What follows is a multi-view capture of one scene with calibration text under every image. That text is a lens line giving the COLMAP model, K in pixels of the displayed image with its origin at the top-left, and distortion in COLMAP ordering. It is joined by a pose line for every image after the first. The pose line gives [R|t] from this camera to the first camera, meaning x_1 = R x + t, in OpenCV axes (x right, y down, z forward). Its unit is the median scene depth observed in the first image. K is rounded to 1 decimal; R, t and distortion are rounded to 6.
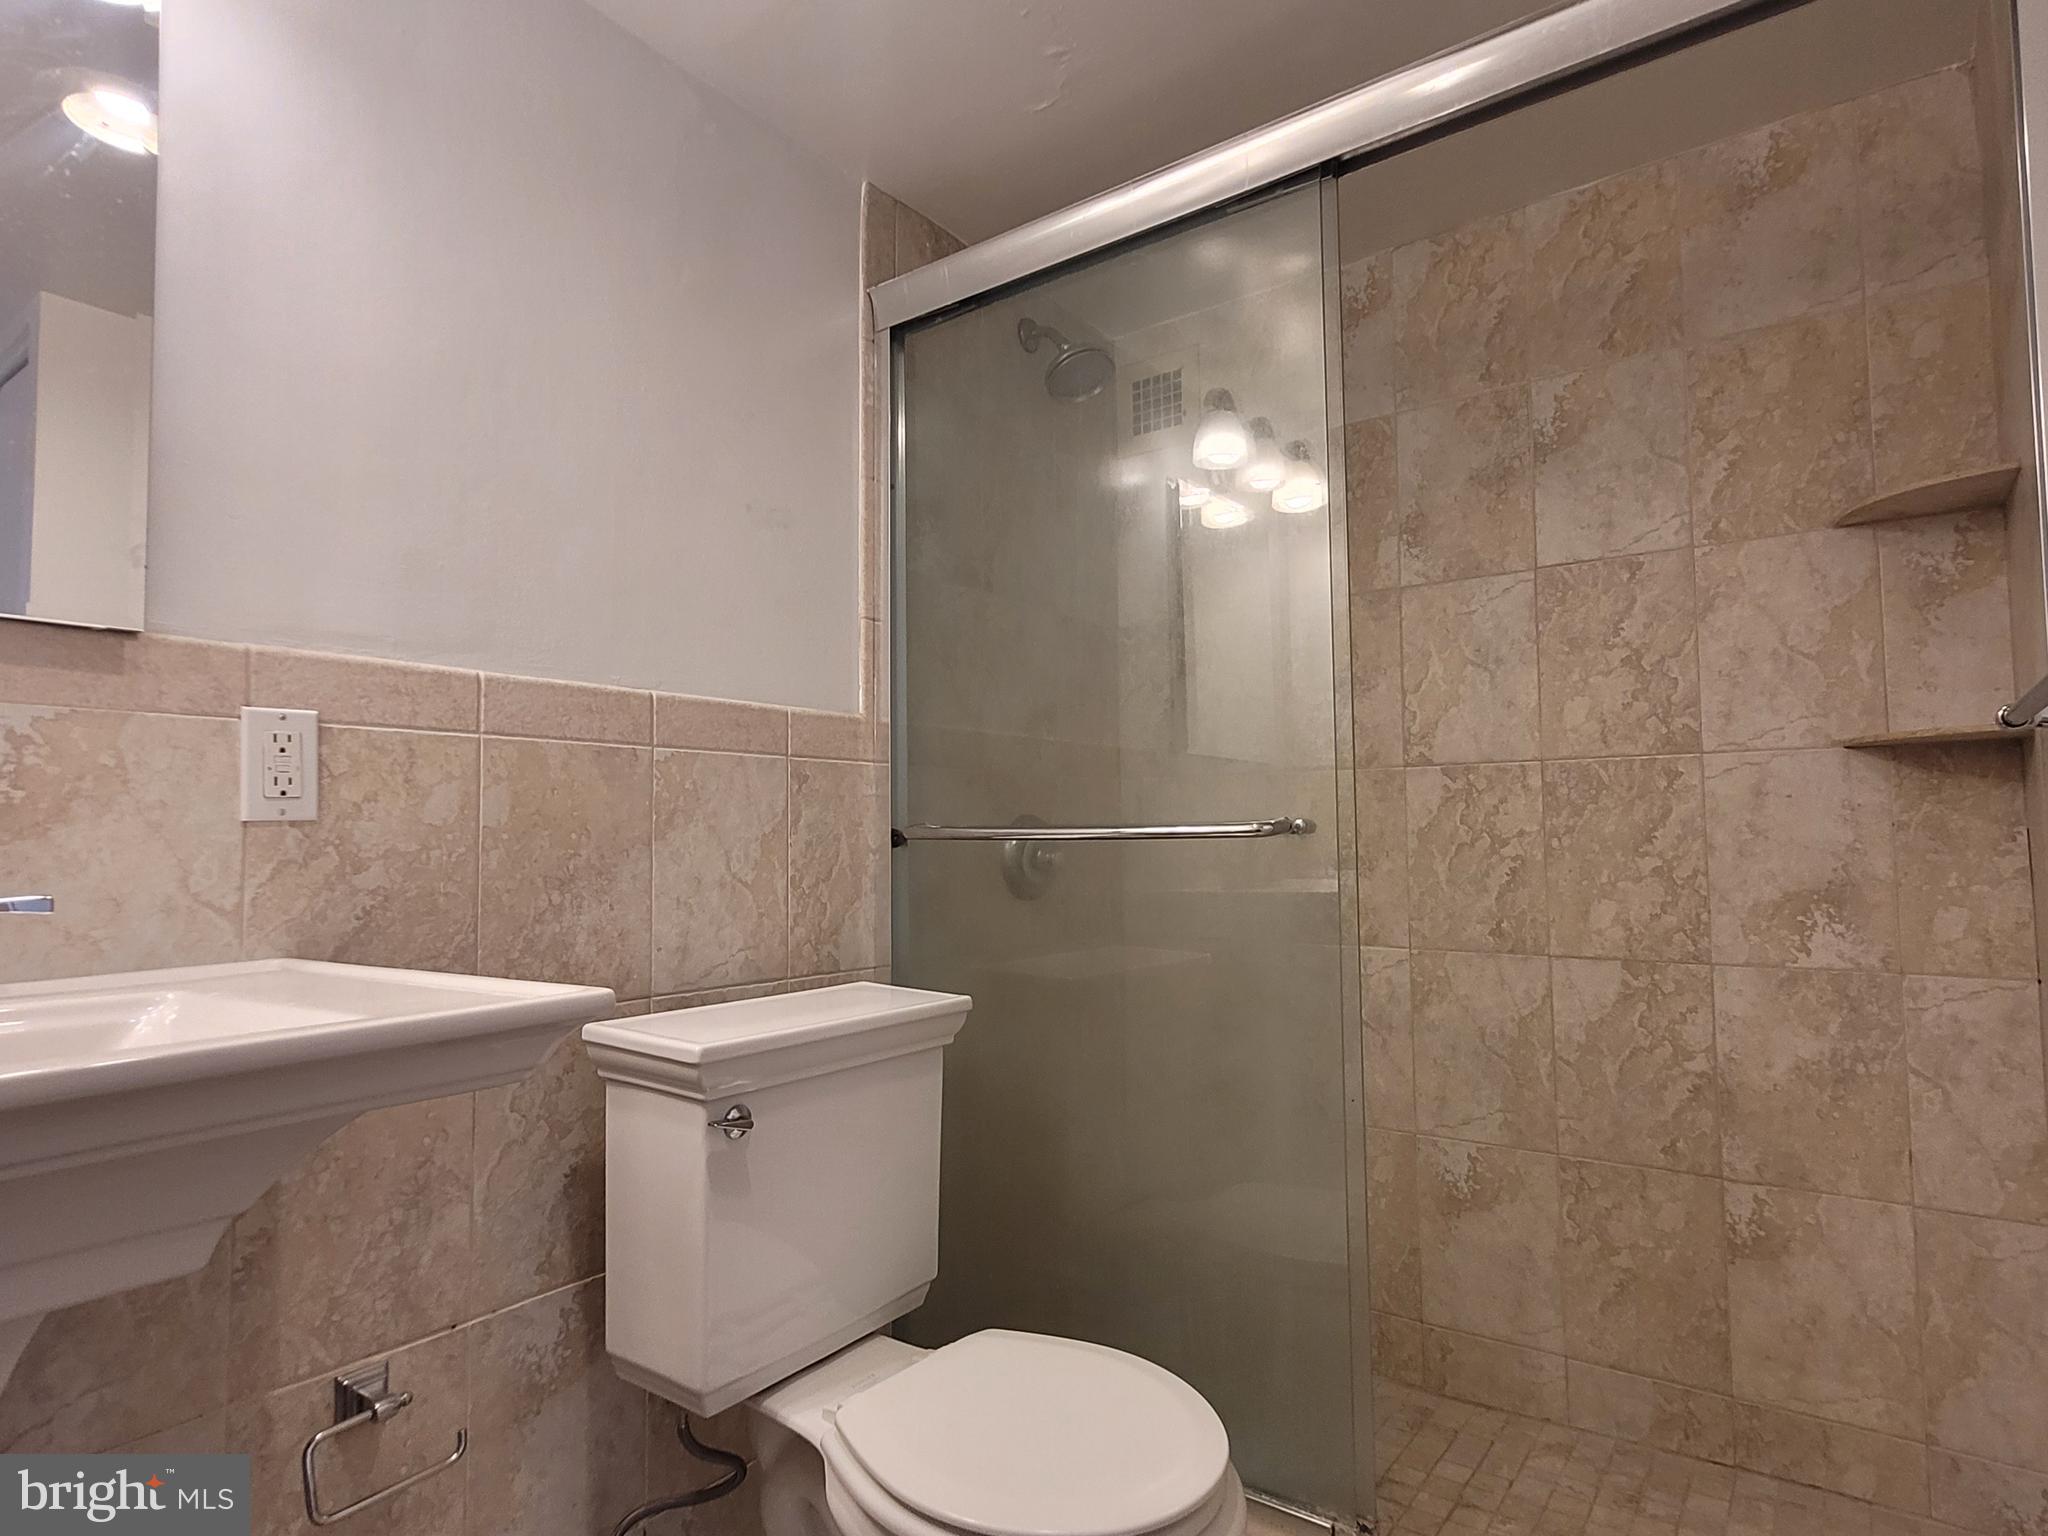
lens RADIAL K [[1118.8, 0, 1021.7], [0, 1118.8, 775.4], [0, 0, 1]] dist [0.000782, -0.000903]
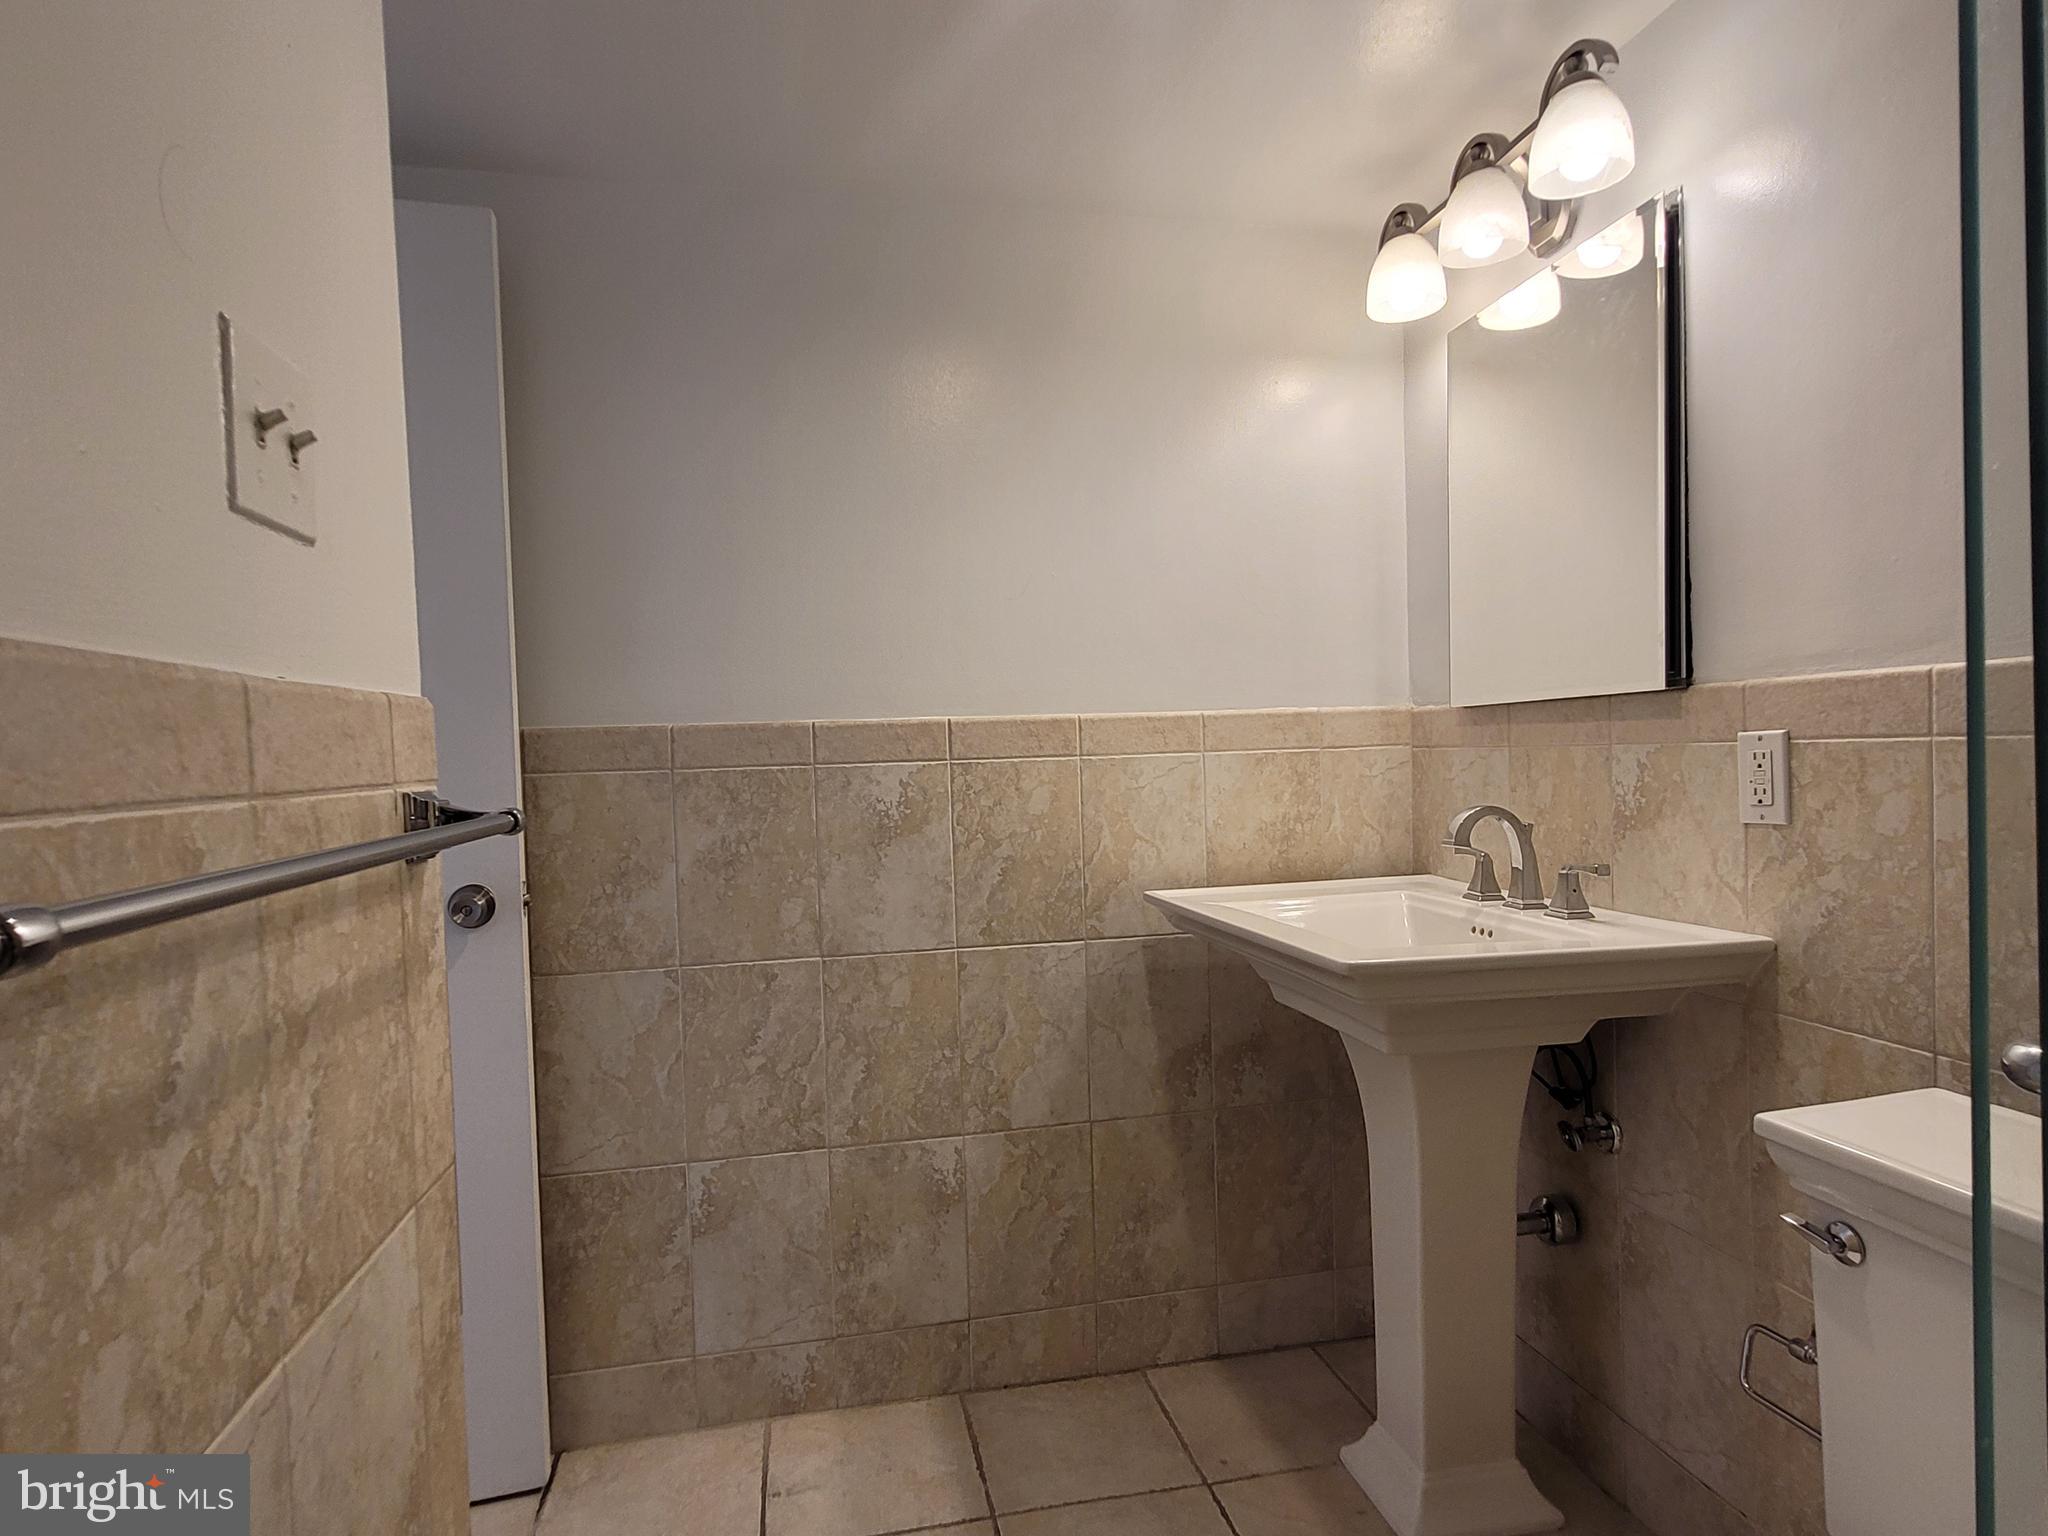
lens RADIAL K [[1118.8, 0, 1021.7], [0, 1118.8, 775.4], [0, 0, 1]] dist [0.000782, -0.000903]
pose [[-0.676133, 0.051724, -0.734962, 0.683614], [0.086629, 0.996194, -0.009587, -0.062173], [0.731669, -0.070151, -0.678041, 1.102177]]
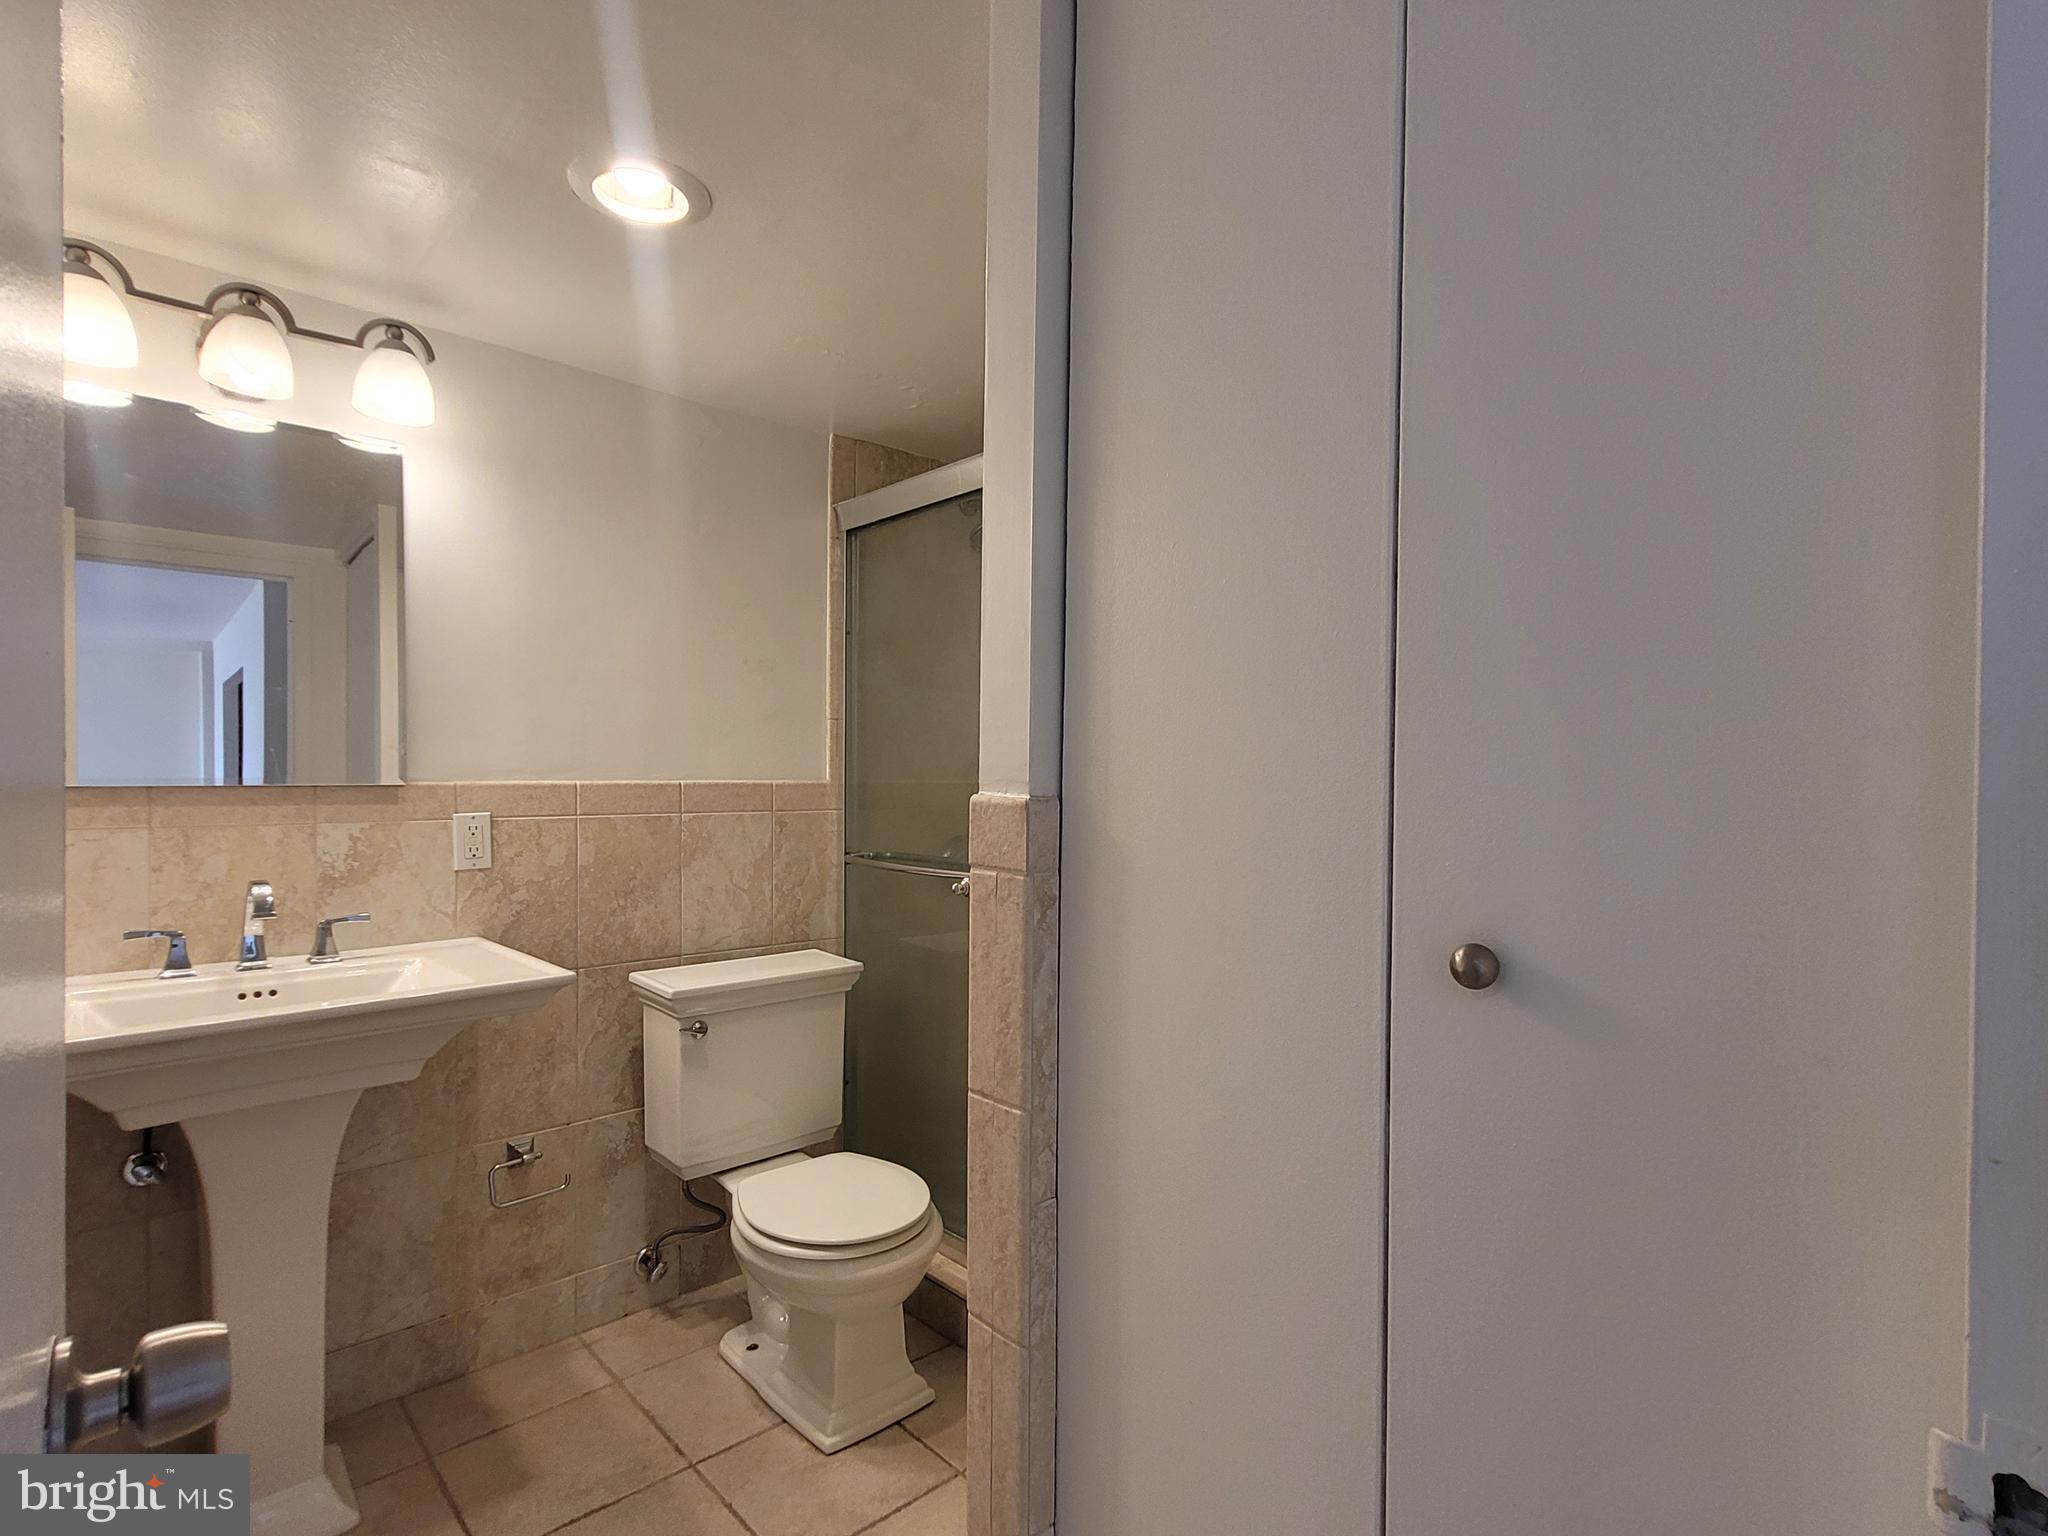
lens RADIAL K [[1030.2, 0, 1028.5], [0, 1030.2, 783.1], [0, 0, 1]] dist [0.000733, 0.000207]
pose [[0.981833, 0.016835, -0.189001, 0.590602], [-0.003796, 0.997600, 0.069137, -0.218469], [0.189711, -0.067164, 0.979540, -0.545448]]
